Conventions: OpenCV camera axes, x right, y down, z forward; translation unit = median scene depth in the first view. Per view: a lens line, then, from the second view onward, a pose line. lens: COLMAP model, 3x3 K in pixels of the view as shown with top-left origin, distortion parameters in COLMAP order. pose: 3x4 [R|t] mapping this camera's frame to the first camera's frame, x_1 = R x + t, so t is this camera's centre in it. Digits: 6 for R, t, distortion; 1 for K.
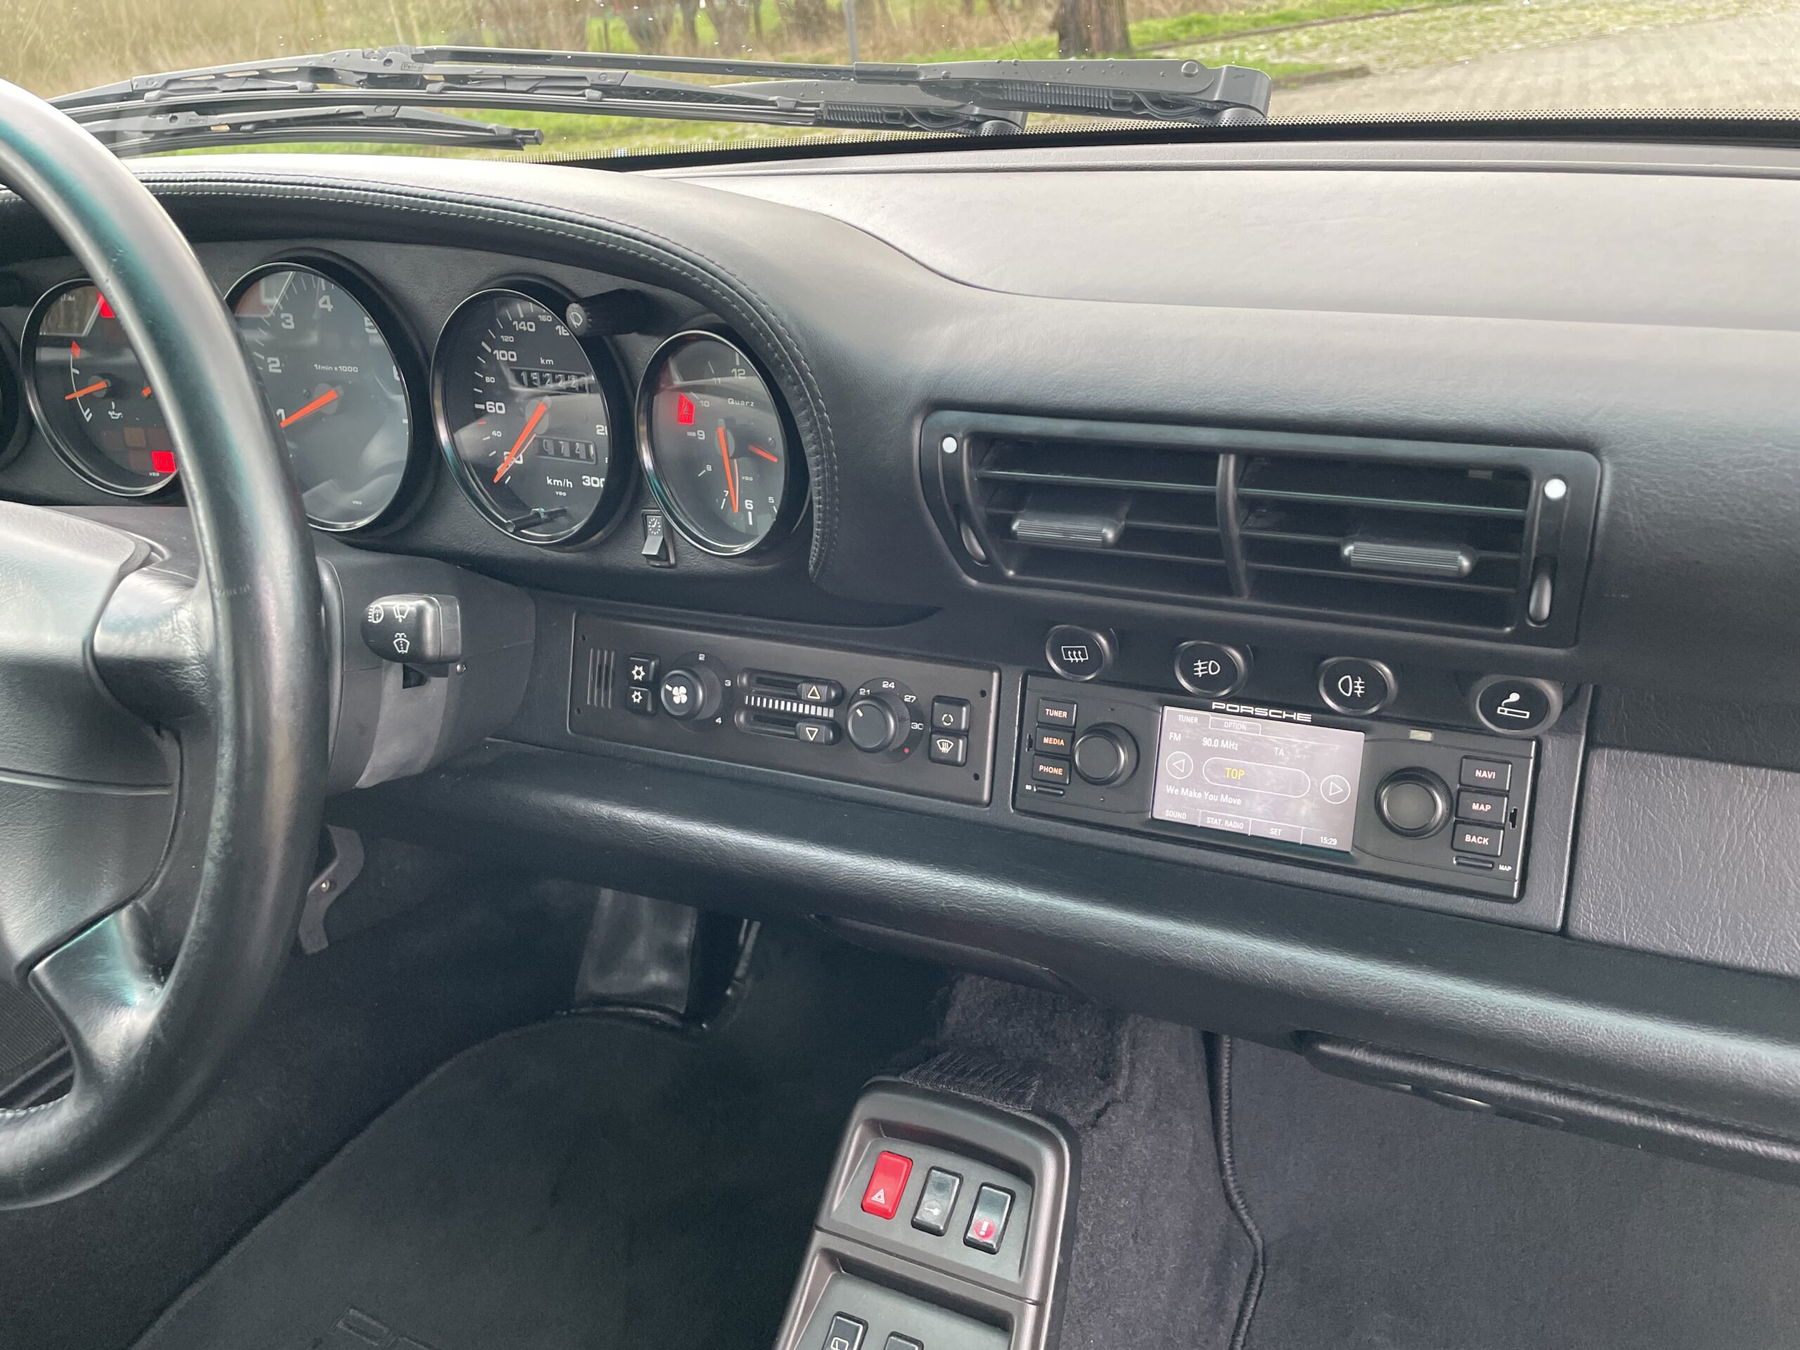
lens RADIAL K [[1271.2, 0, 902.4], [0, 1271.2, 623.6], [0, 0, 1]] dist [0.075821, -0.094243]
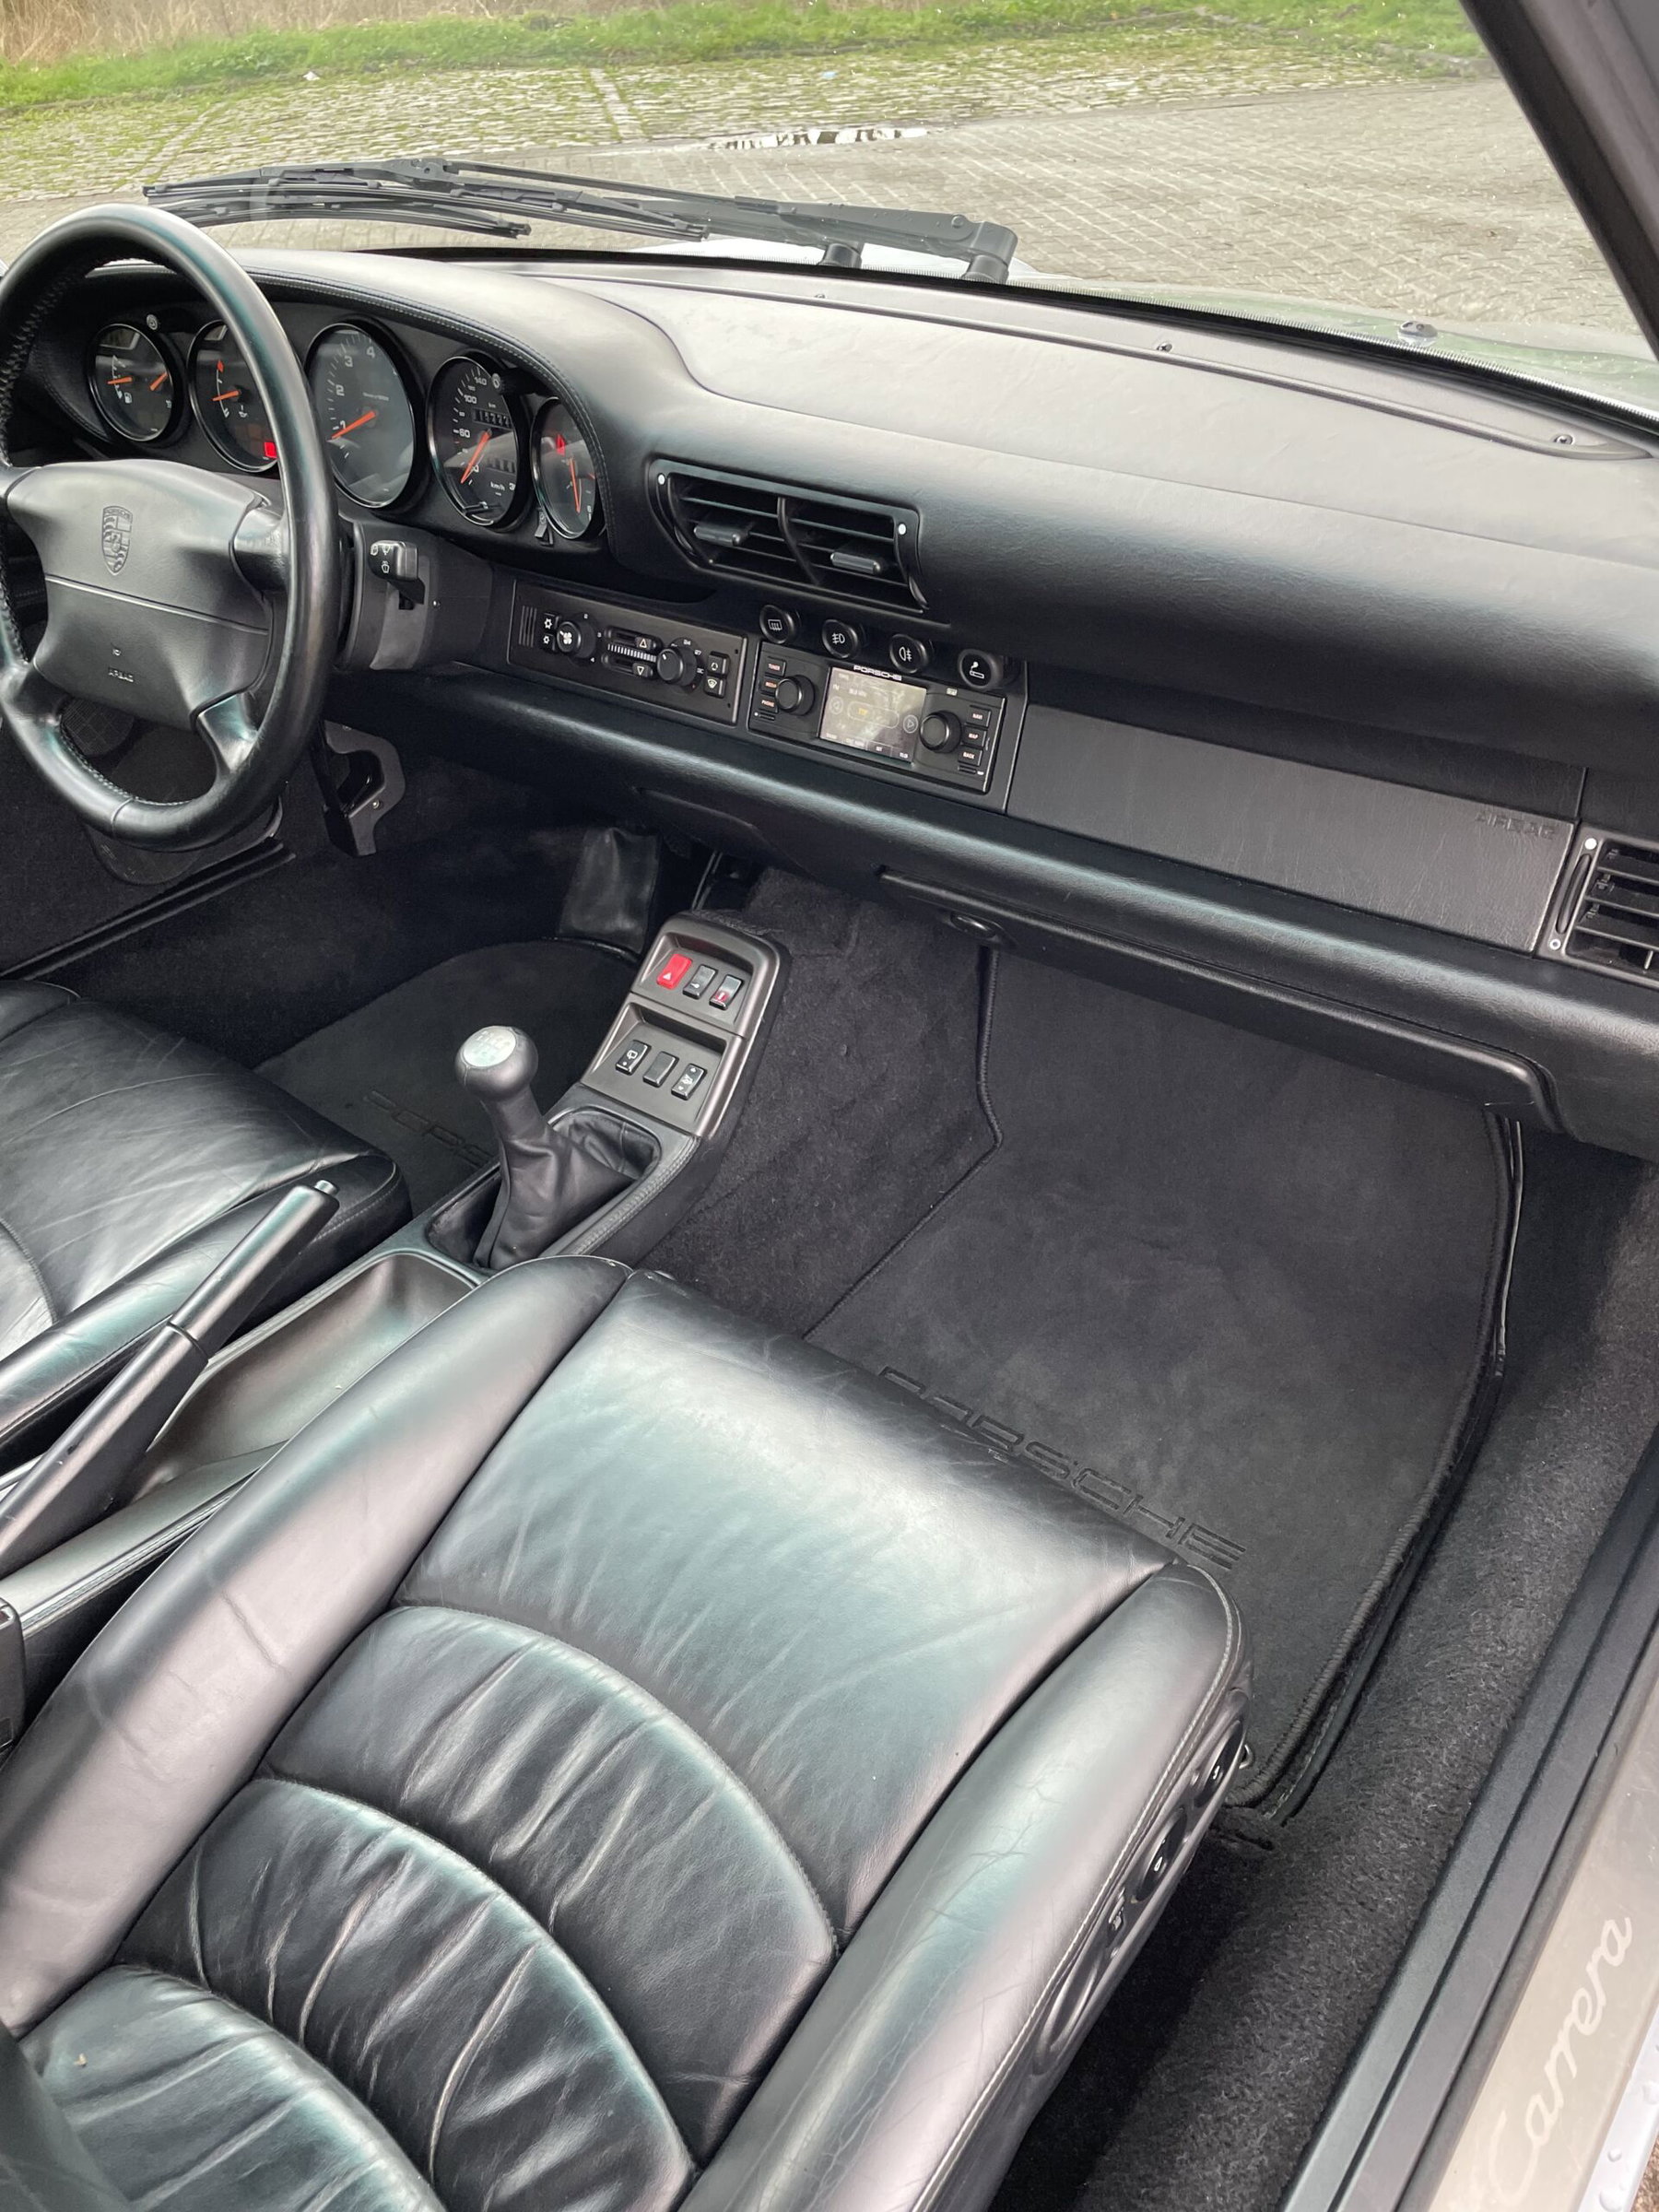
lens RADIAL K [[1672.5, 0, 882.2], [0, 1672.5, 1104.8], [0, 0, 1]] dist [0.054264, -0.075814]
pose [[0.976856, 0.149847, -0.152637, 0.644145], [-0.115686, 0.970347, 0.212235, 0.137659], [0.179914, -0.189665, 0.965224, -1.099120]]
